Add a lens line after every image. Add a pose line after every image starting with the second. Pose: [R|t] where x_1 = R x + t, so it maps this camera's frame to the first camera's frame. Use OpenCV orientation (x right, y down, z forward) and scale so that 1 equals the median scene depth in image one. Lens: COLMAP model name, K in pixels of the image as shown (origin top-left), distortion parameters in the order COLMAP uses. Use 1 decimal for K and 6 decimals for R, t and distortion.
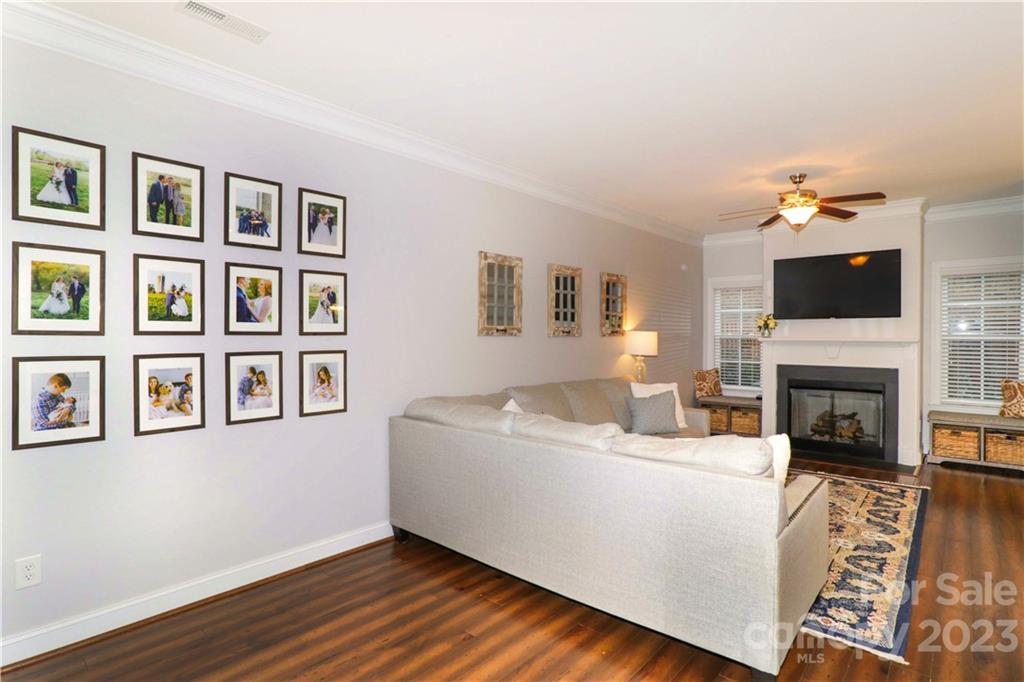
lens RADIAL K [[522.1, 0, 498.1], [0, 522.1, 337.7], [0, 0, 1]] dist [-0.078250, 0.043153]
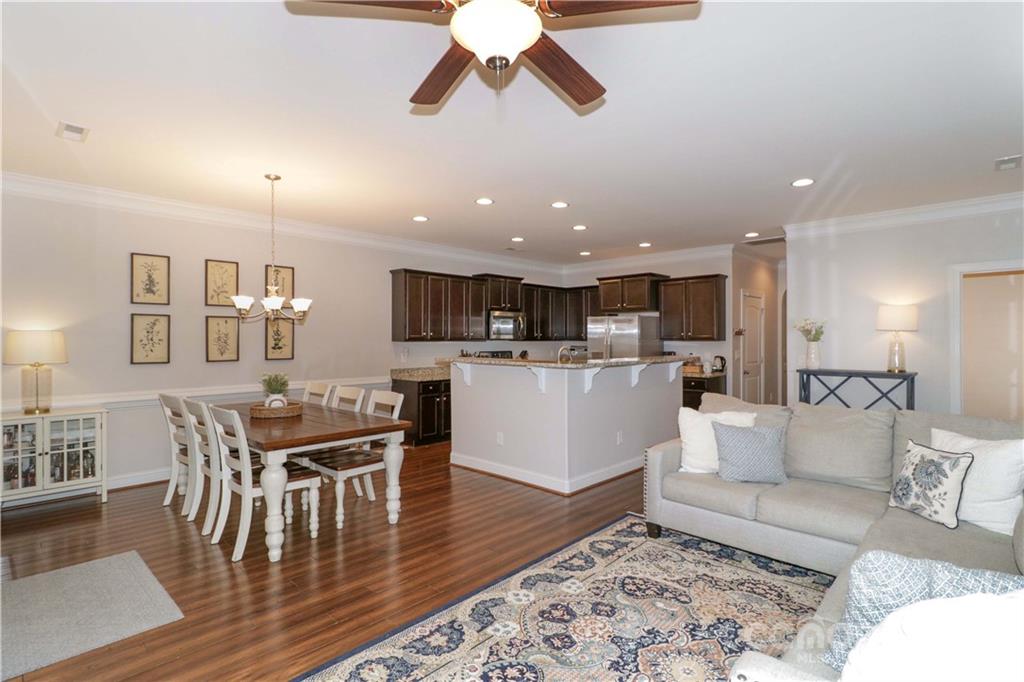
lens RADIAL K [[503.9, 0, 531.6], [0, 503.9, 338.8], [0, 0, 1]] dist [-0.000988, -0.000237]
pose [[-0.999978, 0.001680, -0.006470, 0.530221], [0.001612, 0.999943, 0.010514, -0.017559], [0.006488, 0.010503, -0.999924, 1.297658]]
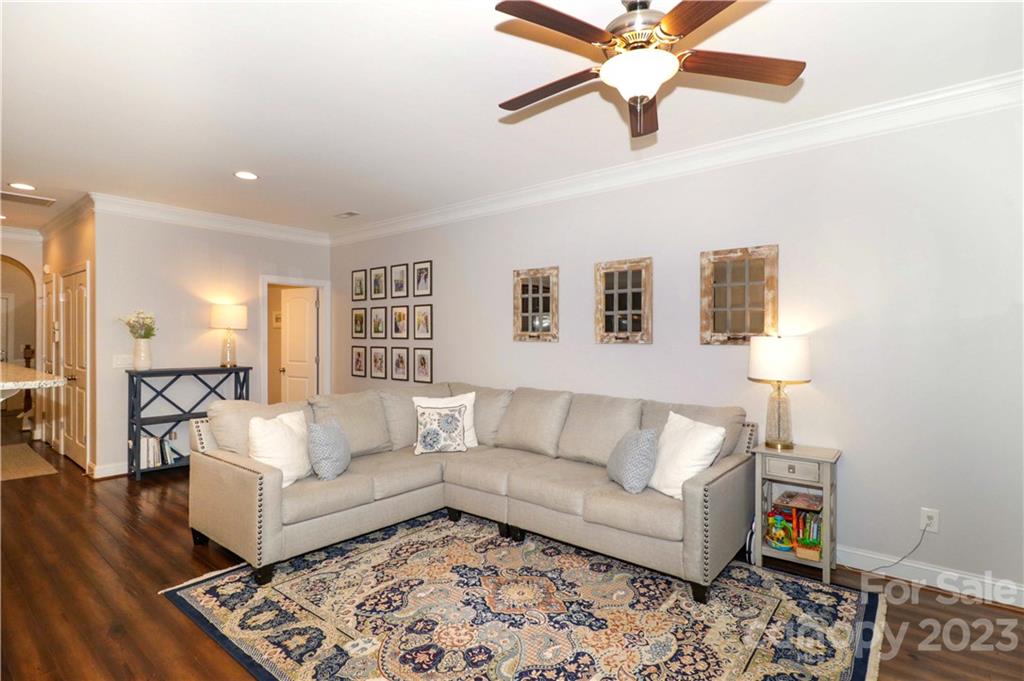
lens RADIAL K [[503.9, 0, 531.6], [0, 503.9, 338.3], [0, 0, 1]] dist [-0.000988, -0.000237]
pose [[0.075580, -0.000099, -0.997140, 0.964091], [-0.013928, 0.999902, -0.001155, -0.008065], [0.997042, 0.013975, 0.075571, 0.818846]]
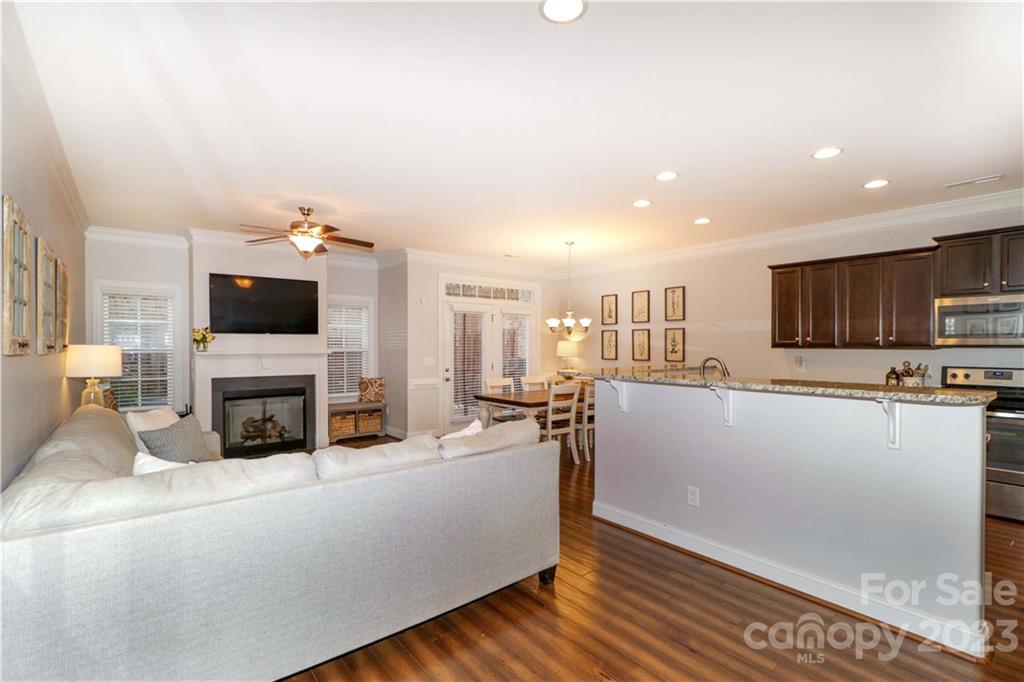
lens RADIAL K [[481.3, 0, 515.4], [0, 481.3, 346.7], [0, 0, 1]] dist [-0.000501, -0.000154]
pose [[0.147460, -0.002029, 0.989066, -0.381669], [0.009090, 0.999958, 0.000696, -0.005705], [-0.989026, 0.008888, 0.147473, 0.356692]]
